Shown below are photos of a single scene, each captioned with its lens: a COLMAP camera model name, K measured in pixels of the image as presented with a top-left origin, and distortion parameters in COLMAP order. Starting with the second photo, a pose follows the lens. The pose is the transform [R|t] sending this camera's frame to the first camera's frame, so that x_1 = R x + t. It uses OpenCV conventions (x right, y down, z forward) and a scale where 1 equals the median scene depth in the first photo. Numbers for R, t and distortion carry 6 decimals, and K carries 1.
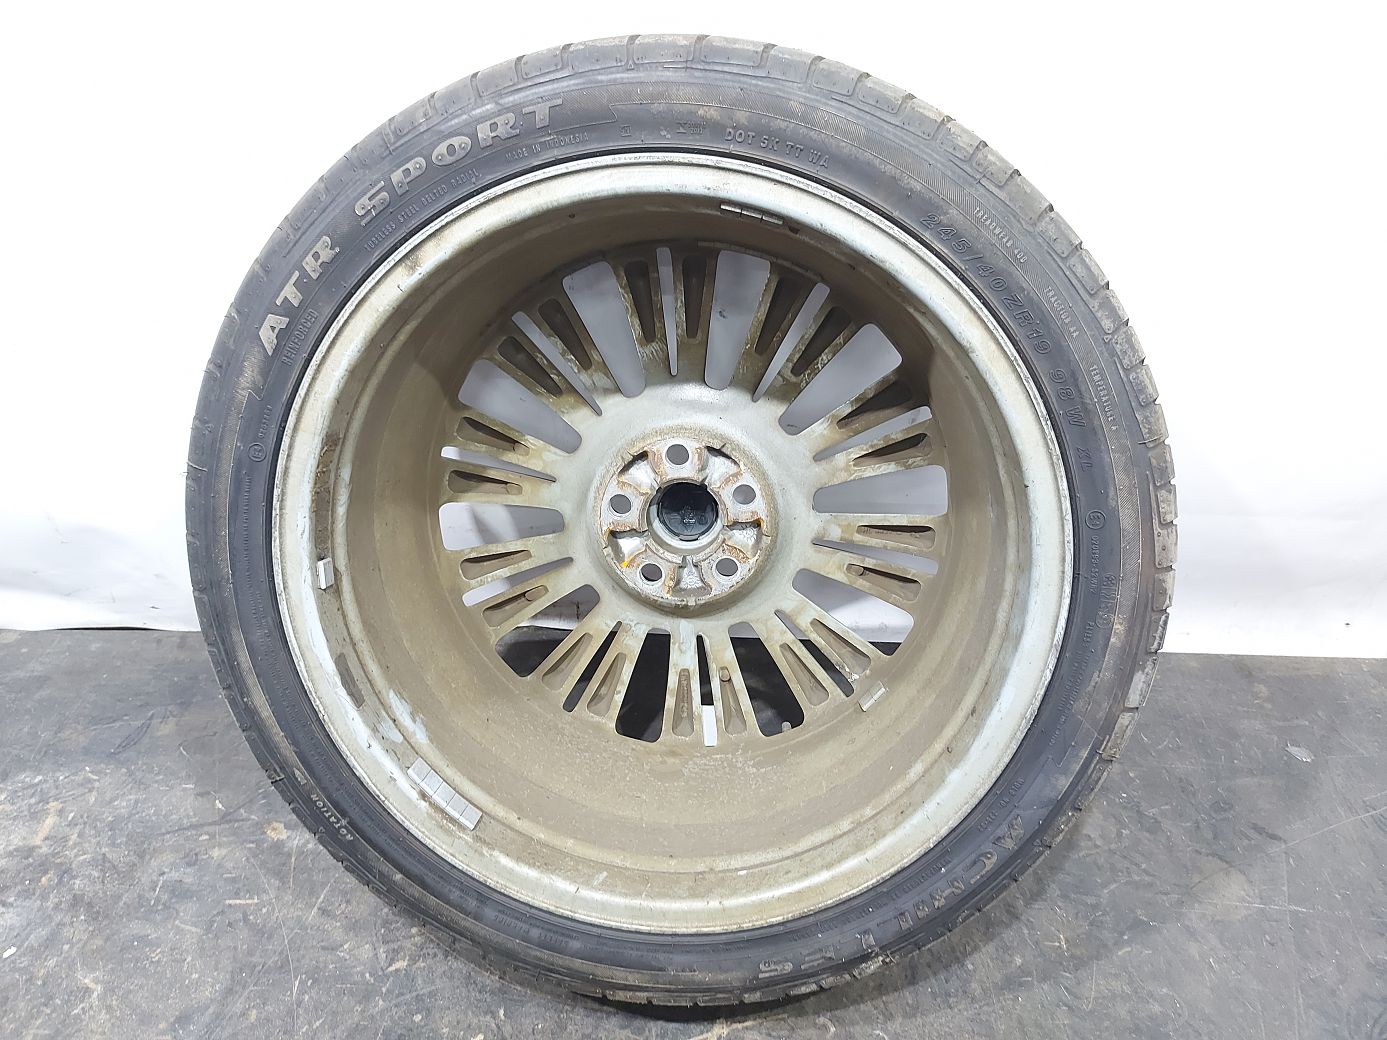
lens RADIAL K [[1090.0, 0, 693.5], [0, 1090.0, 520.0], [0, 0, 1]] dist [0.014762, -0.000118]
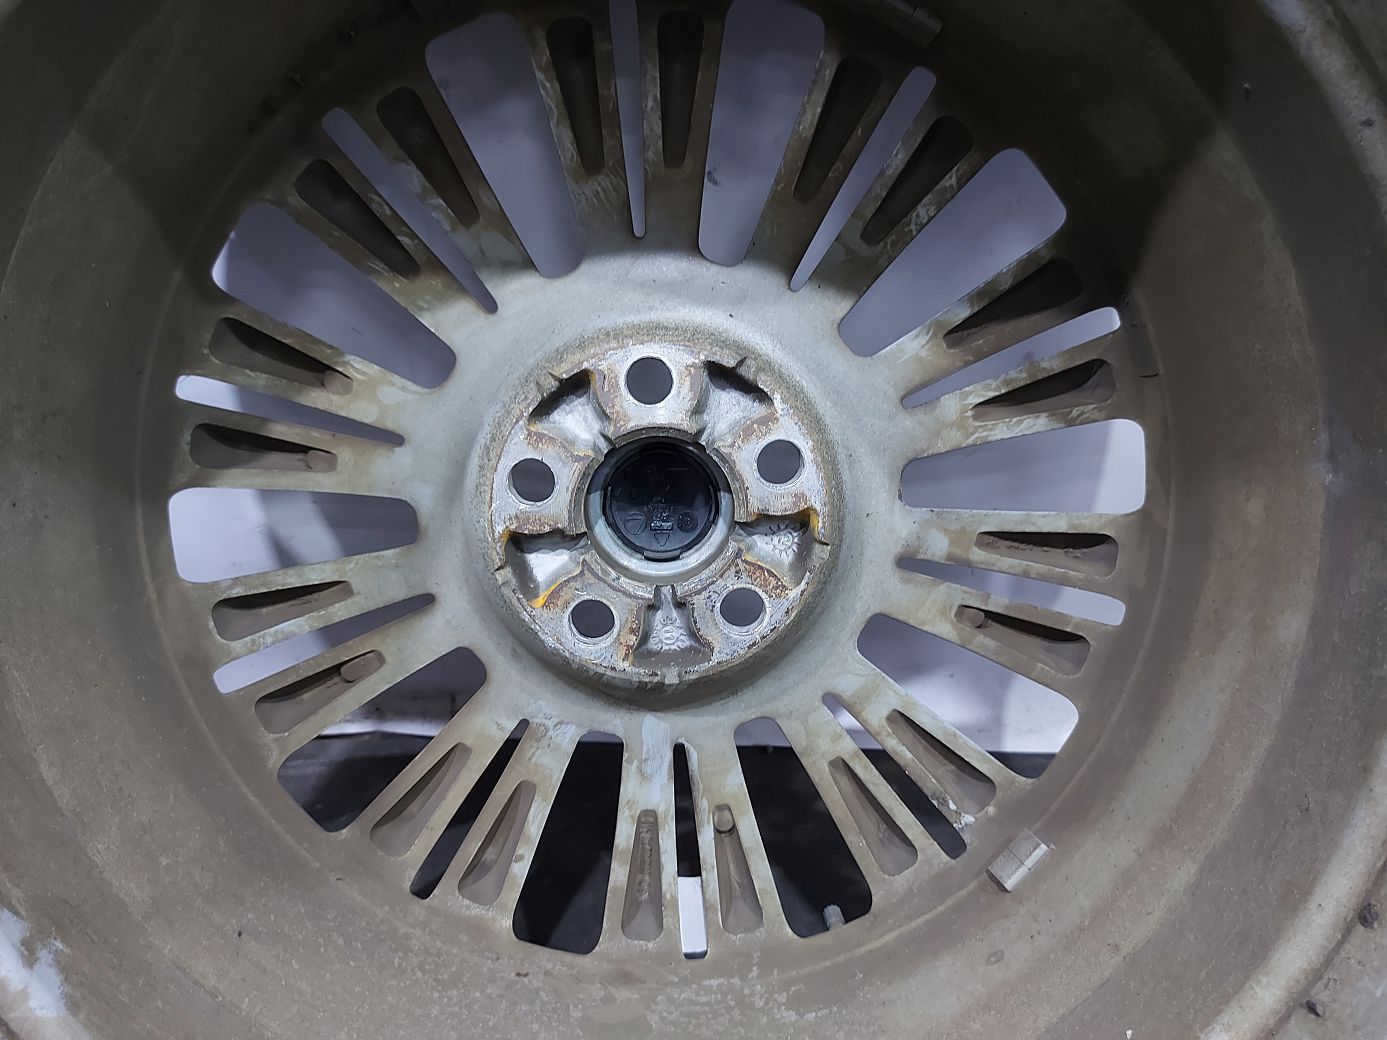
lens RADIAL K [[1090.0, 0, 693.5], [0, 1090.0, 520.0], [0, 0, 1]] dist [0.014762, -0.000118]
pose [[0.994575, 0.008482, 0.103677, -0.044099], [0.001970, 0.994956, -0.100289, 0.052837], [-0.104005, 0.099949, 0.989542, 0.486576]]
